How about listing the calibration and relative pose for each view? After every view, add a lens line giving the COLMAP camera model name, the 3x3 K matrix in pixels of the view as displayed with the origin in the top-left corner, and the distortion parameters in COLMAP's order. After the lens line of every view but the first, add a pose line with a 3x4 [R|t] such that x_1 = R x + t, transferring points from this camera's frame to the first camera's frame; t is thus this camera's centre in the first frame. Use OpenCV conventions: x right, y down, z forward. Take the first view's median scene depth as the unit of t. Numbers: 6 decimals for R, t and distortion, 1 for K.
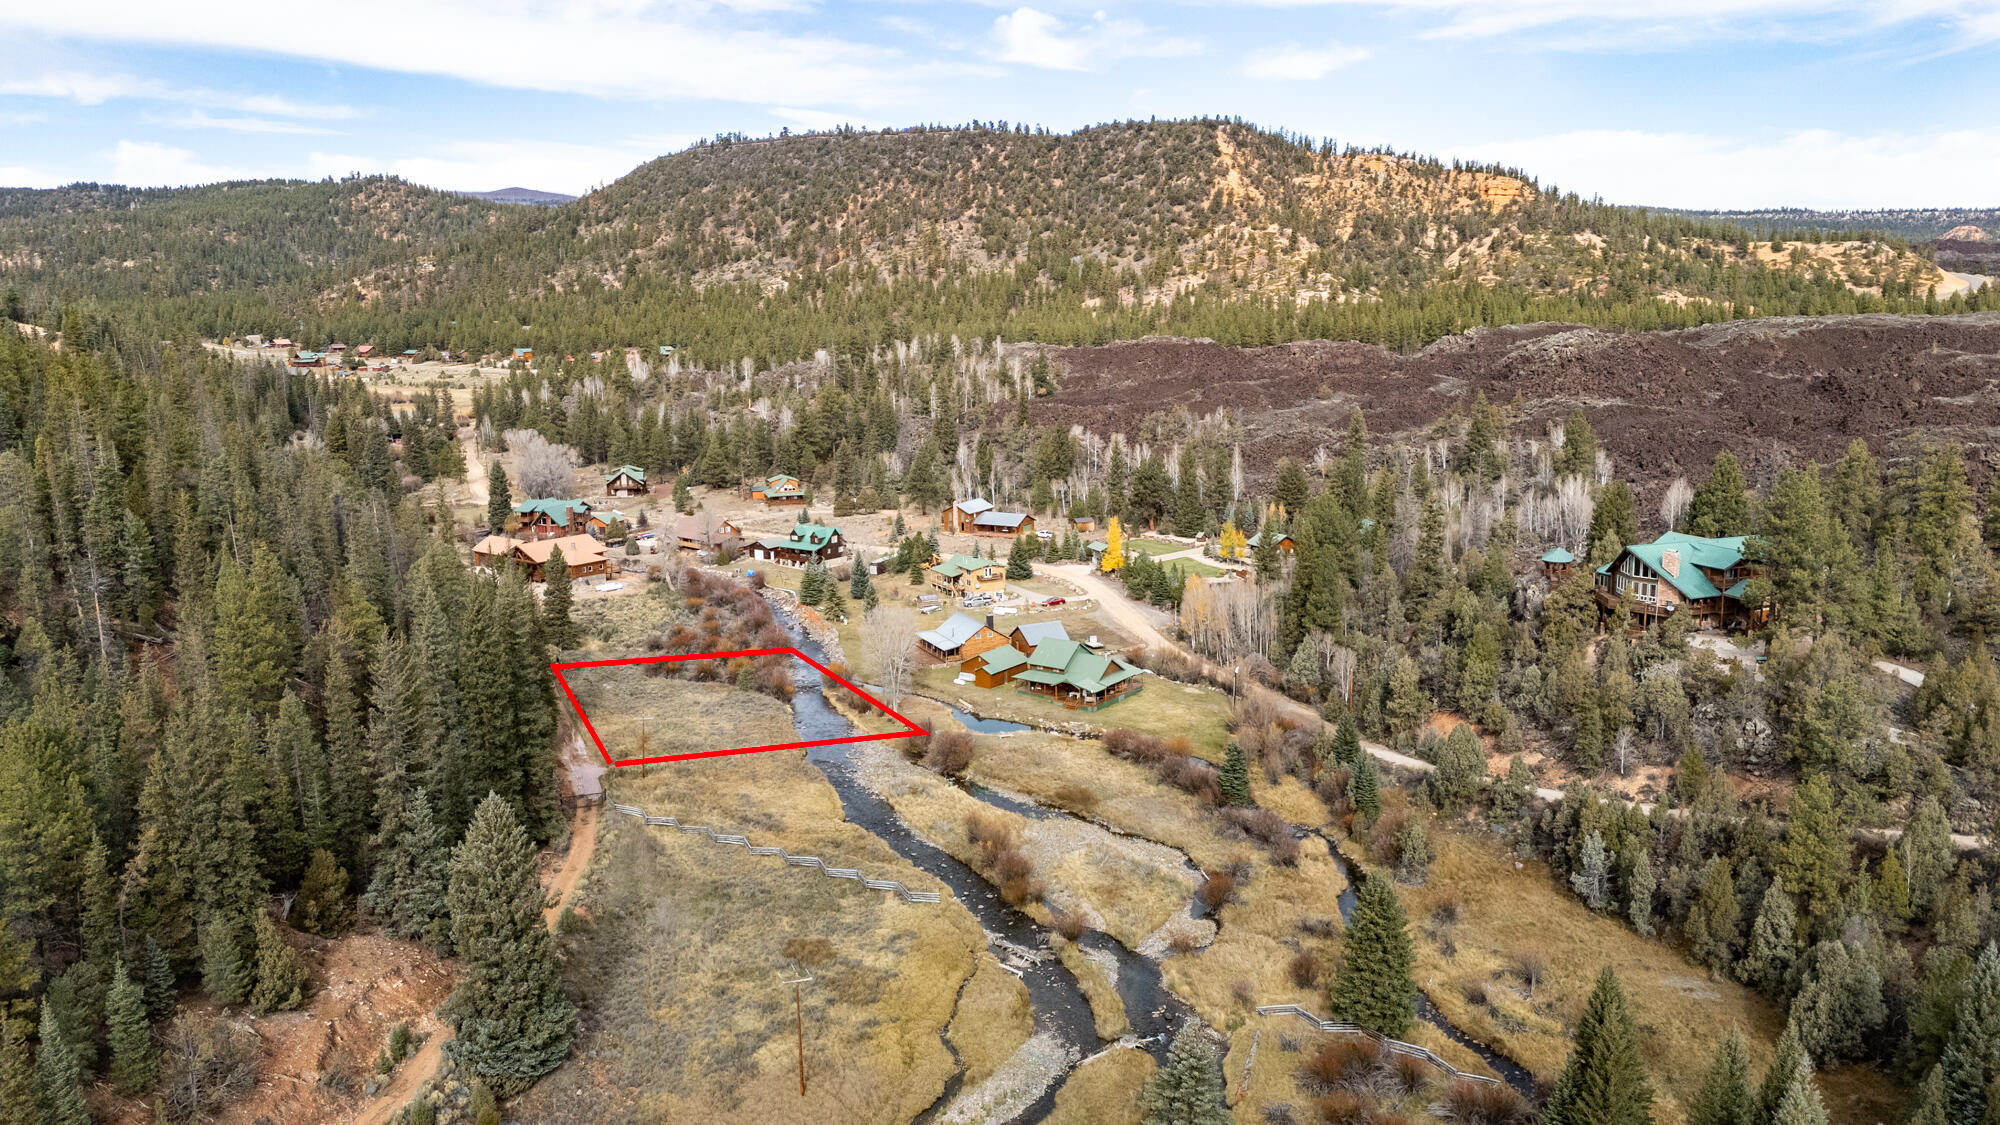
lens RADIAL K [[1465.8, 0, 1007.4], [0, 1465.8, 561.7], [0, 0, 1]] dist [0.078728, -0.069796]
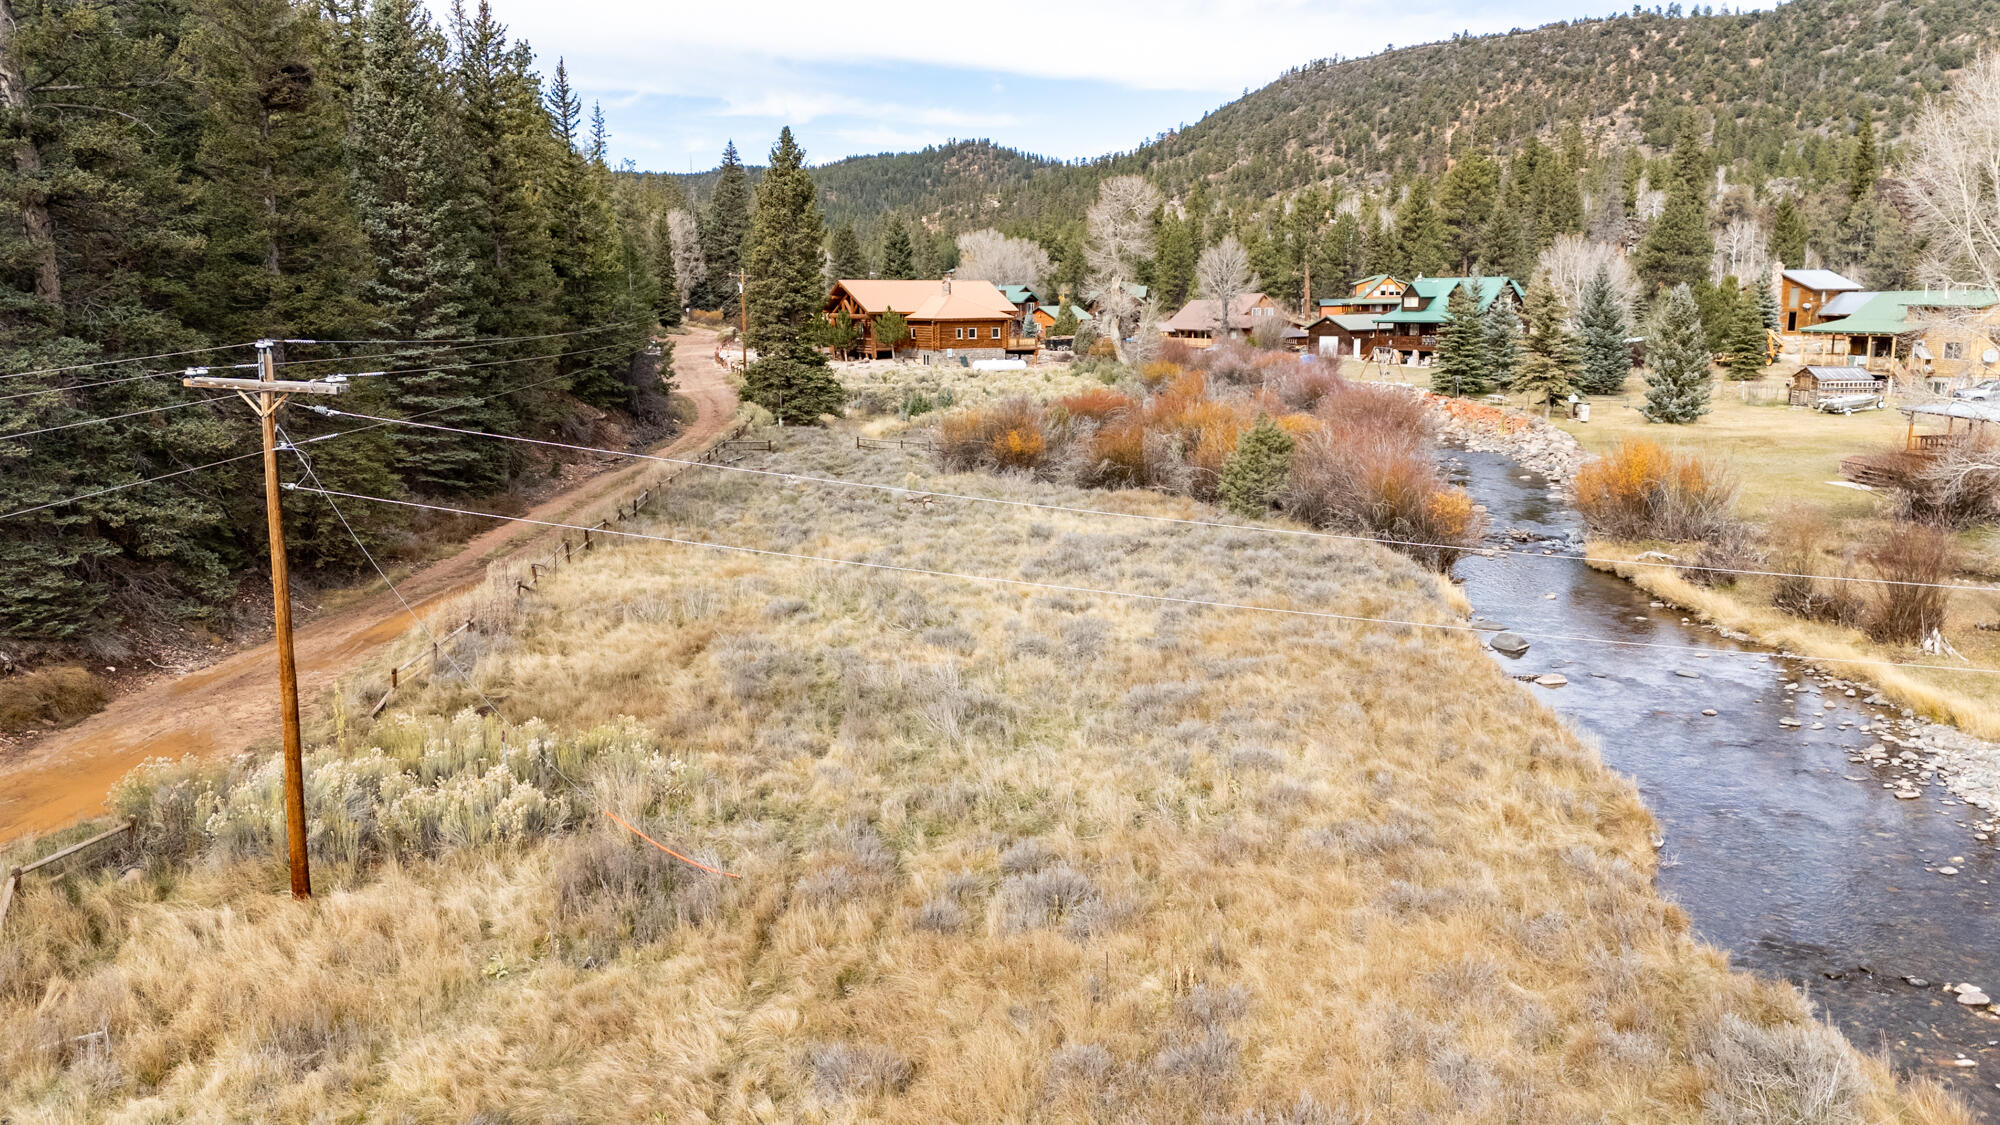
lens RADIAL K [[1465.8, 0, 1009.0], [0, 1465.8, 551.6], [0, 0, 1]] dist [0.078728, -0.069796]
pose [[0.928286, 0.070911, -0.365043, -0.025315], [-0.073548, 0.997269, 0.006695, 0.018953], [0.364521, 0.020634, 0.930967, 0.151639]]
